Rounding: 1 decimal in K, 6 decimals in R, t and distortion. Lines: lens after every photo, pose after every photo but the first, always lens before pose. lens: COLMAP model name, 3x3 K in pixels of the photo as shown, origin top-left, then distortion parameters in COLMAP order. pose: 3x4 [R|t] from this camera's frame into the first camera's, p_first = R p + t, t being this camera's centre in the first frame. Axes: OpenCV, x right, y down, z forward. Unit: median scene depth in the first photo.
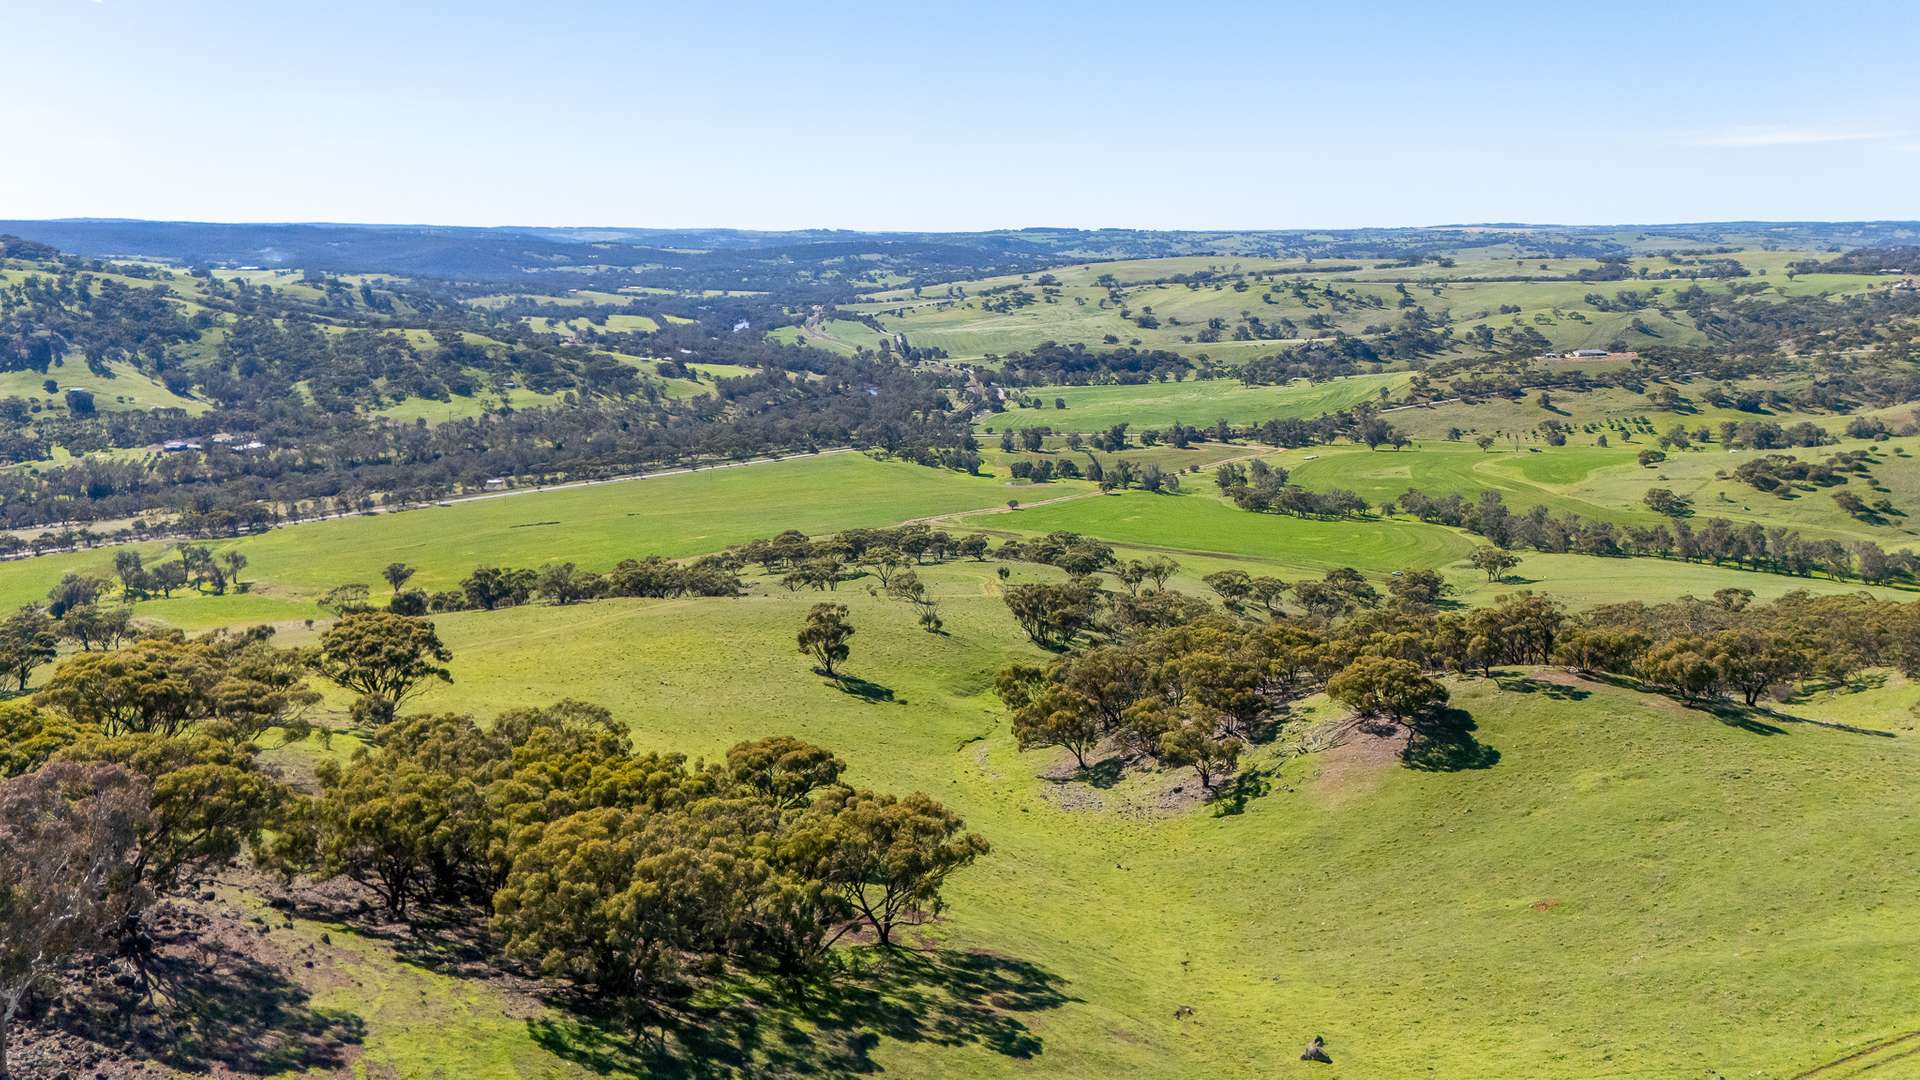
lens RADIAL K [[1480.6, 0, 956.0], [0, 1480.6, 477.6], [0, 0, 1]] dist [0.074450, -0.063785]
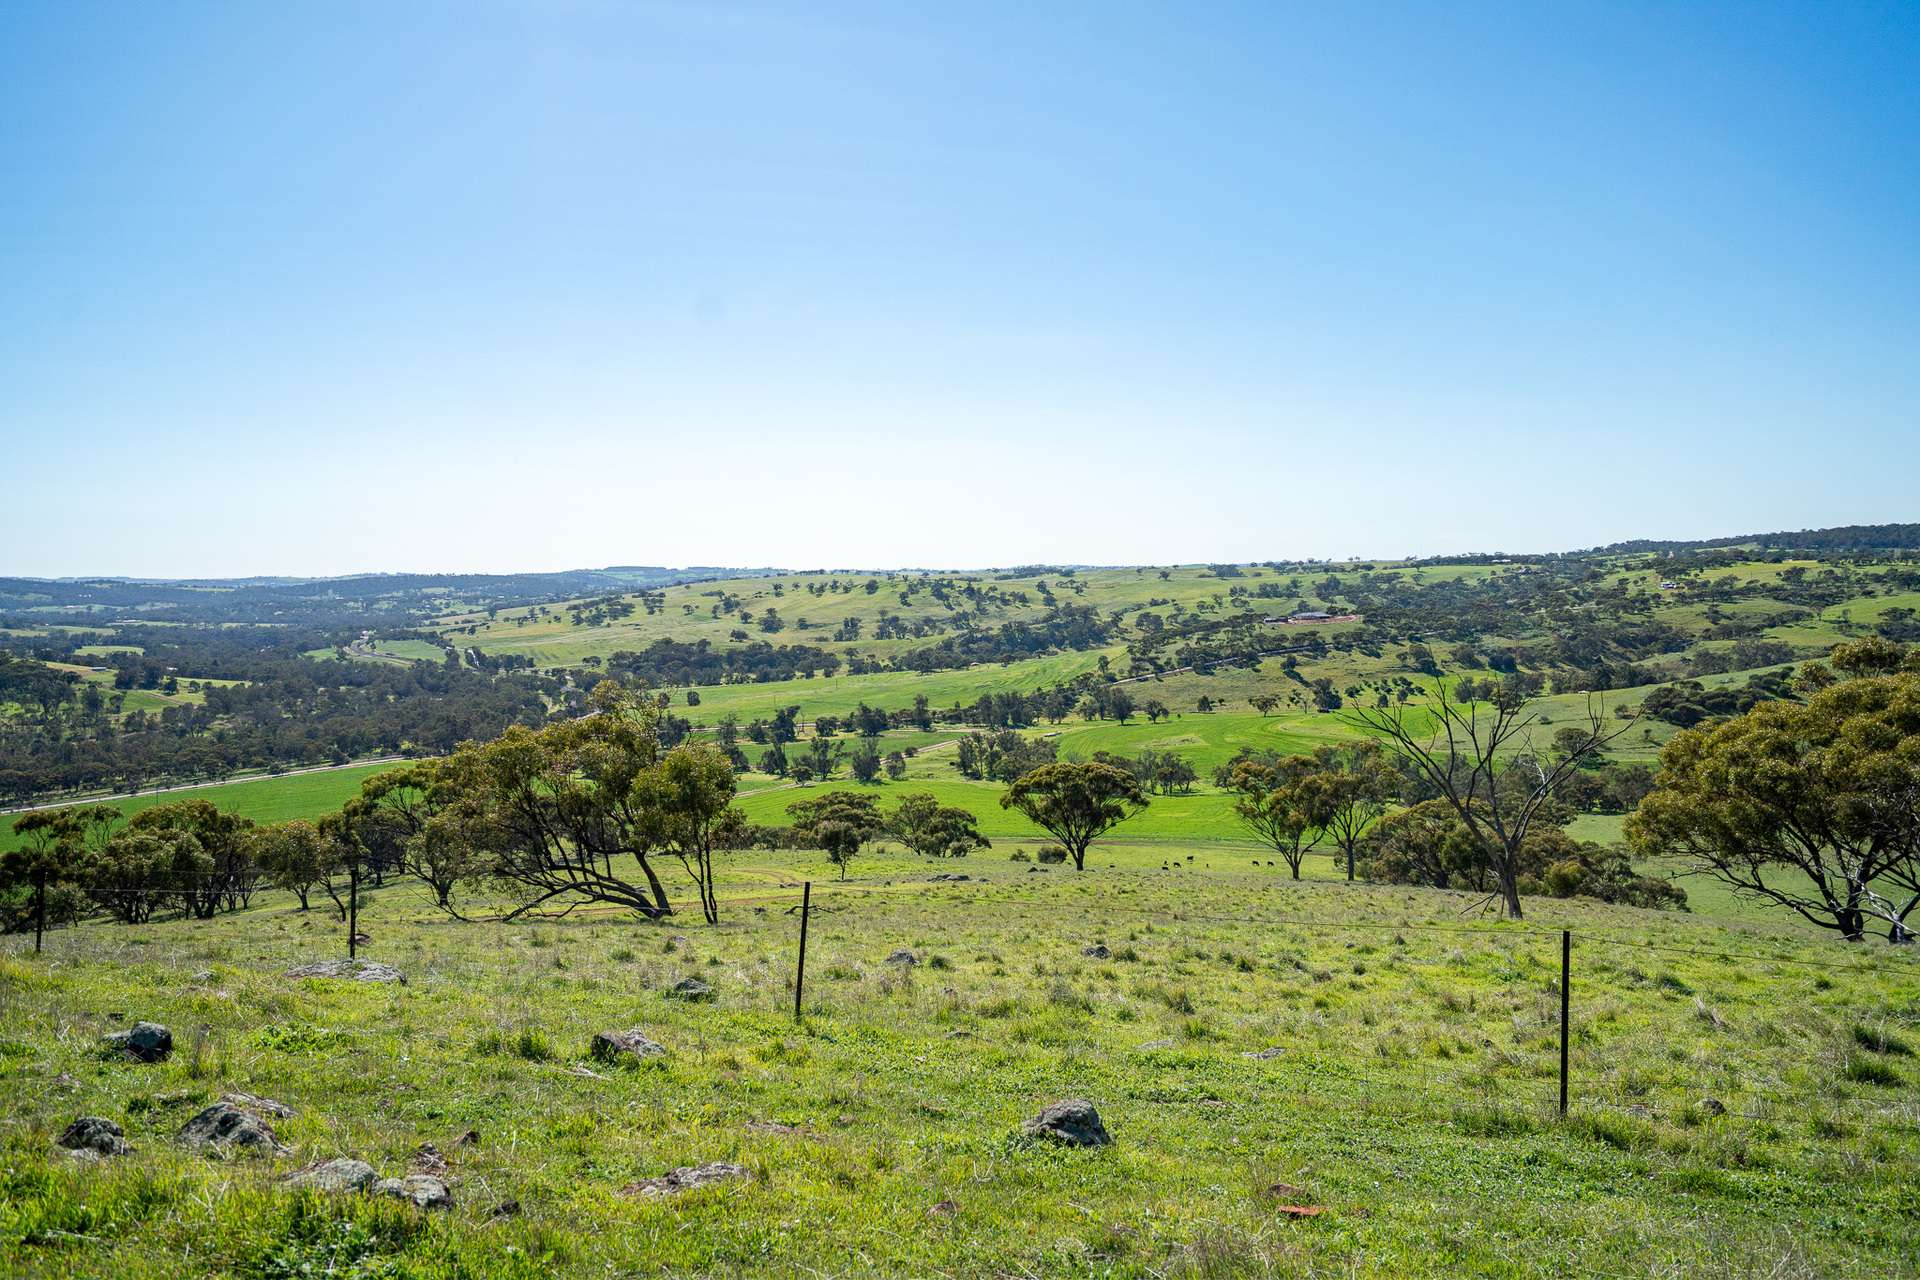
lens RADIAL K [[1503.6, 0, 954.8], [0, 1503.6, 639.2], [0, 0, 1]] dist [0.017727, 0.056541]
pose [[0.962460, -0.021888, 0.270538, -0.009540], [0.055457, 0.991574, -0.117068, 0.018010], [-0.265696, 0.127676, 0.955565, 0.200388]]
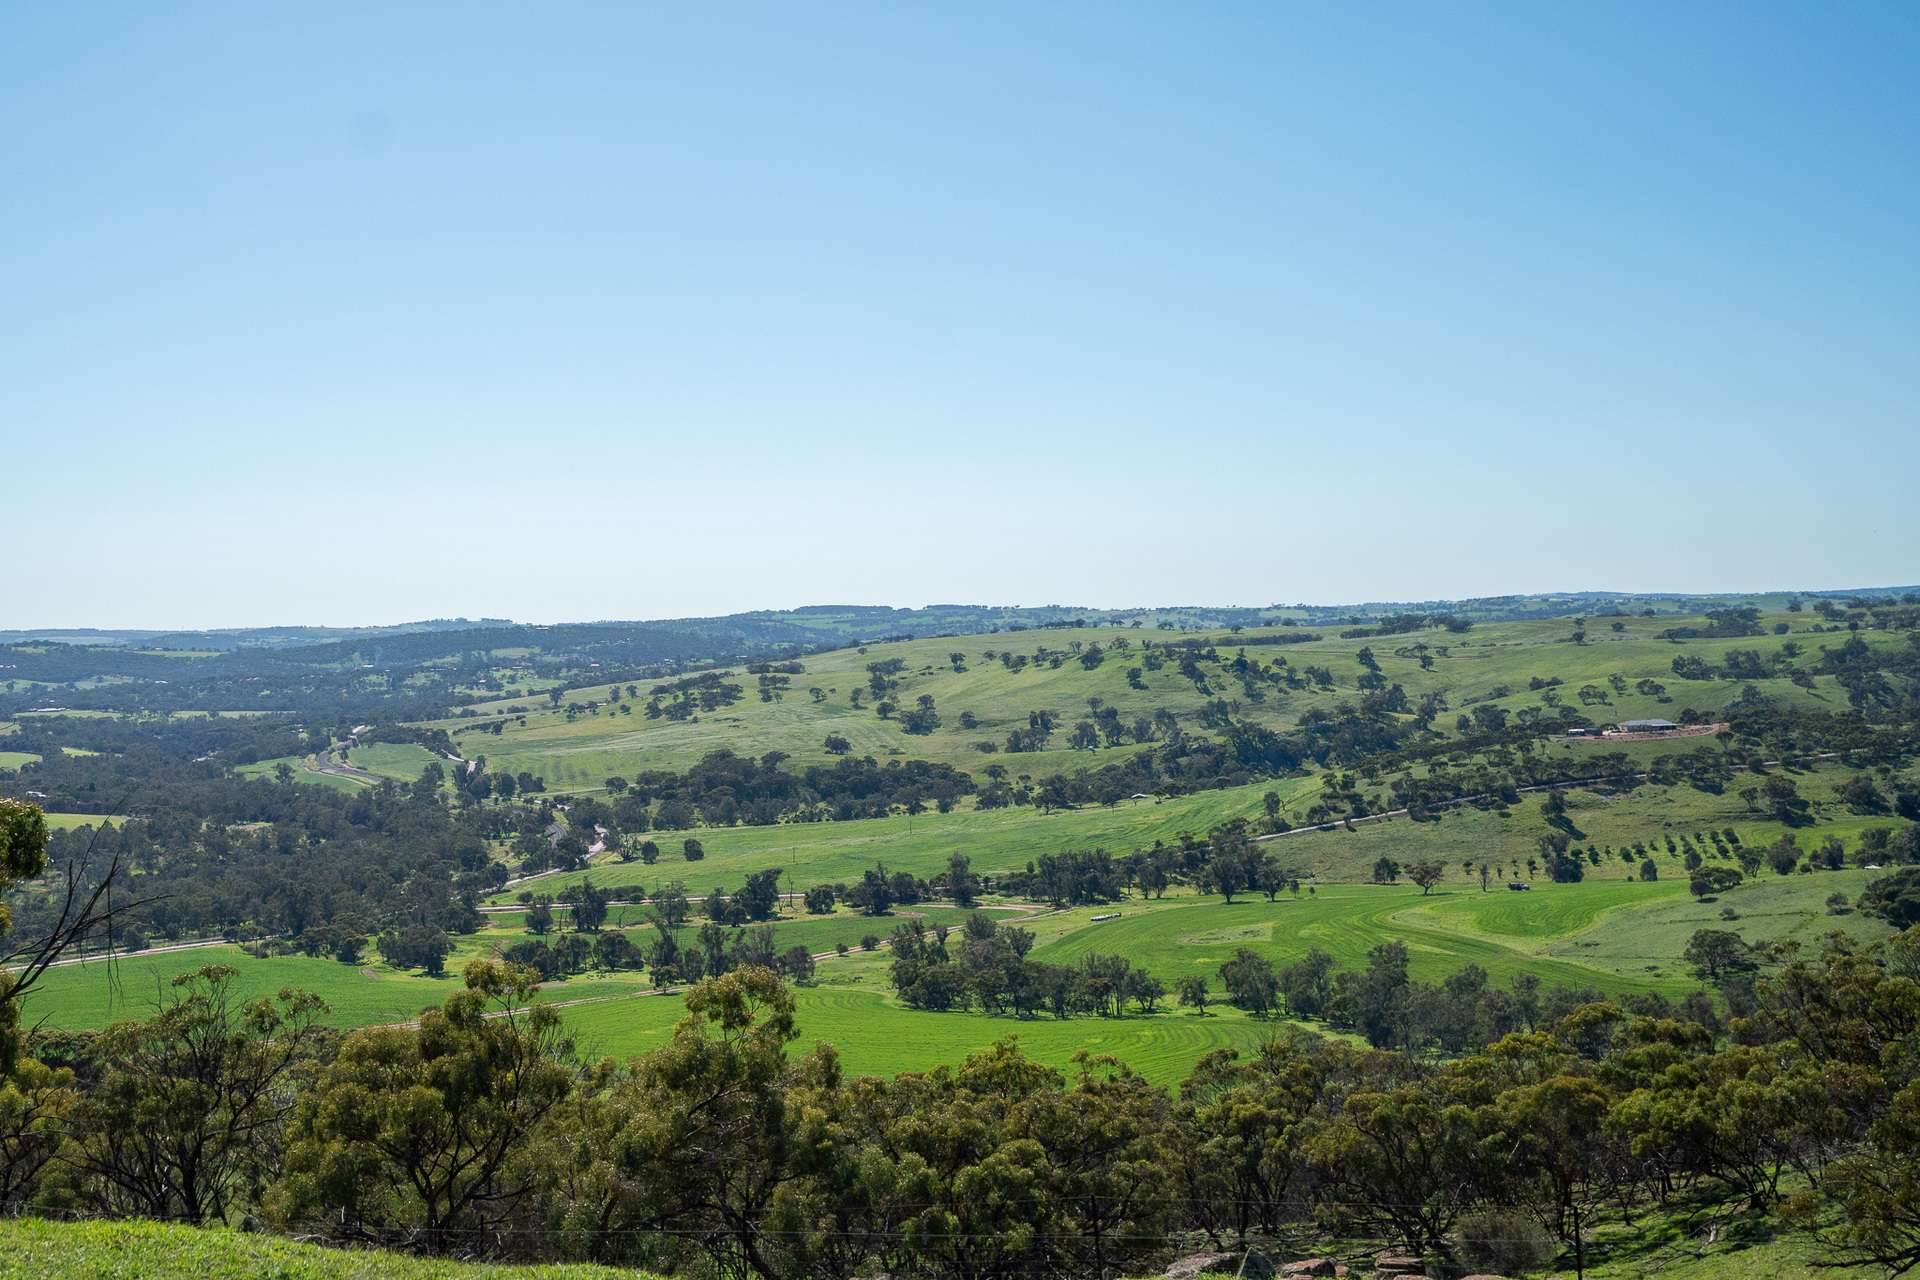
lens RADIAL K [[2524.1, 0, 942.1], [0, 2524.1, 652.7], [0, 0, 1]] dist [0.079068, 0.000000]
pose [[0.995497, -0.022580, 0.092068, 0.074955], [0.036348, 0.987908, -0.150722, 0.018441], [-0.087552, 0.153390, 0.984280, 0.094390]]
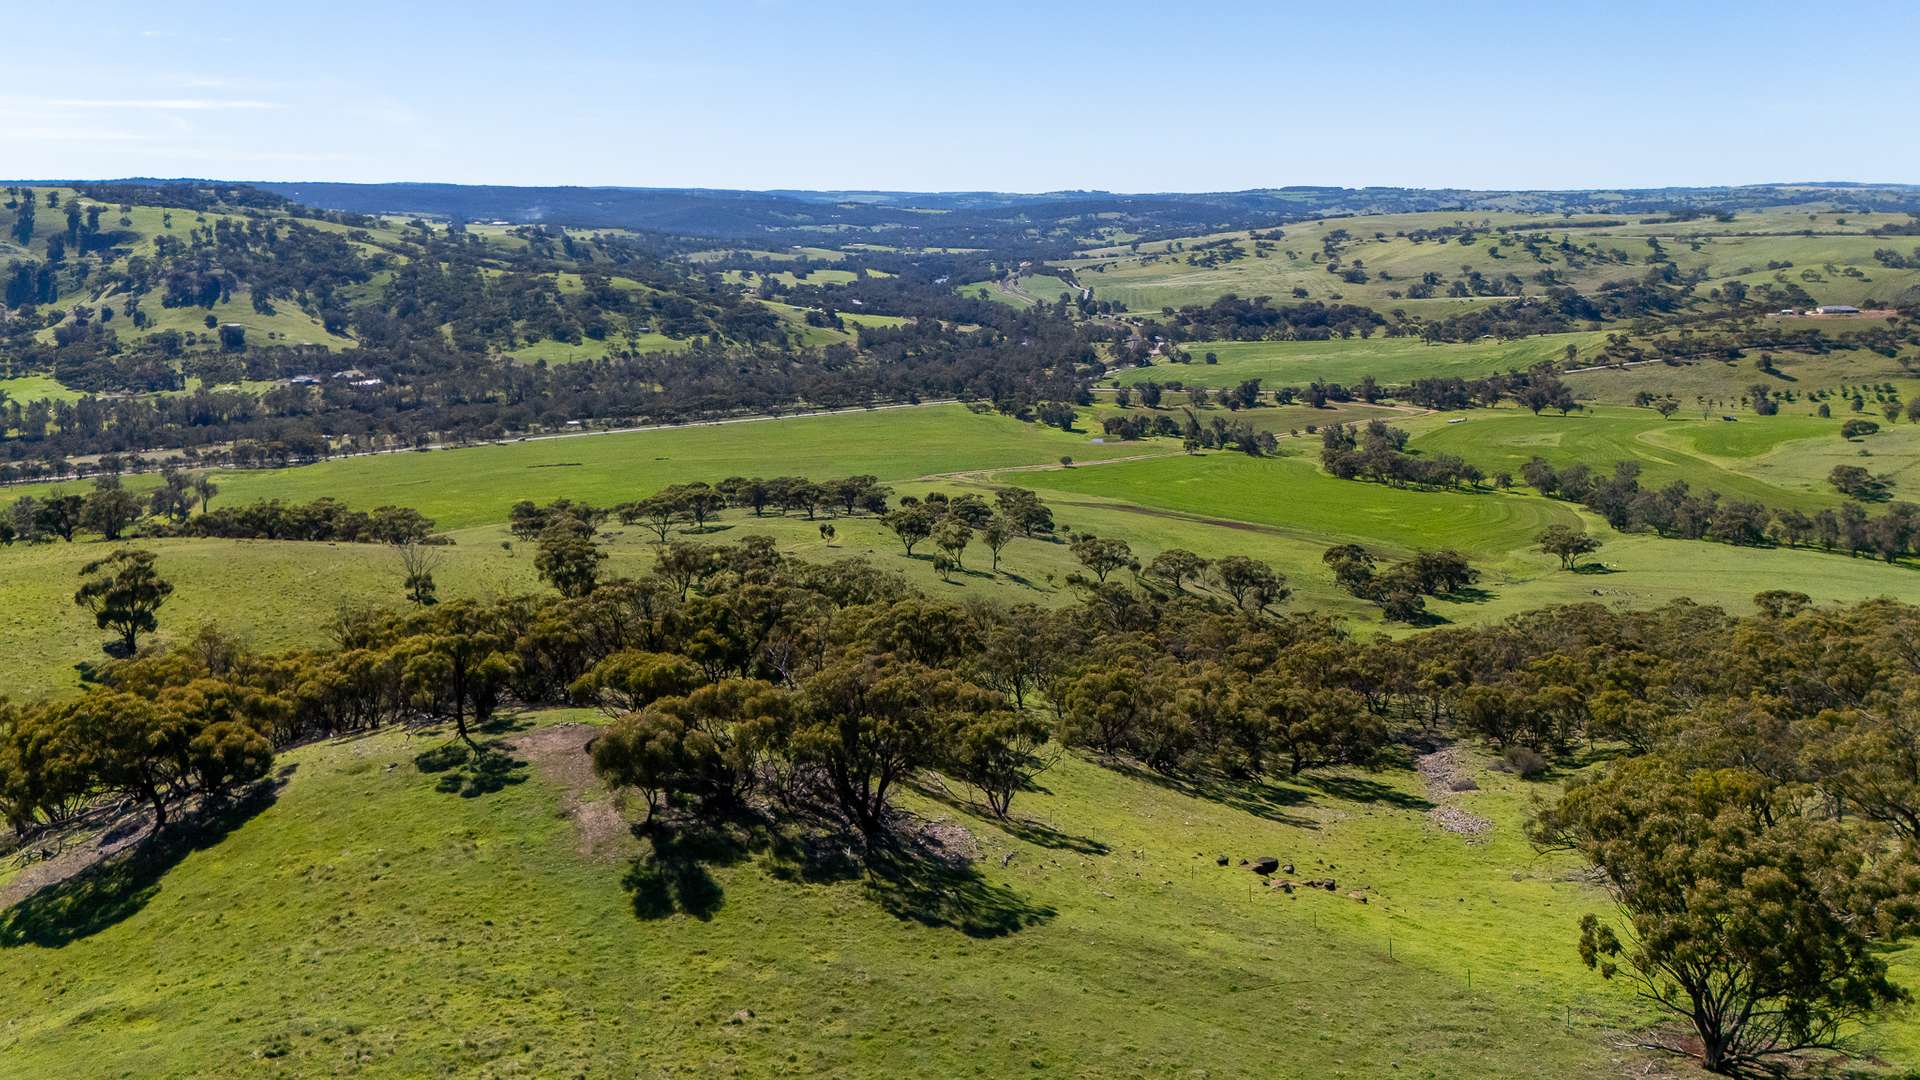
lens RADIAL K [[1480.6, 0, 949.5], [0, 1480.6, 440.6], [0, 0, 1]] dist [0.074450, -0.063785]
pose [[0.983539, 0.029206, -0.178322, 0.073725], [-0.029207, 0.999570, 0.002619, 0.003214], [0.178322, 0.002632, 0.983969, 0.061255]]
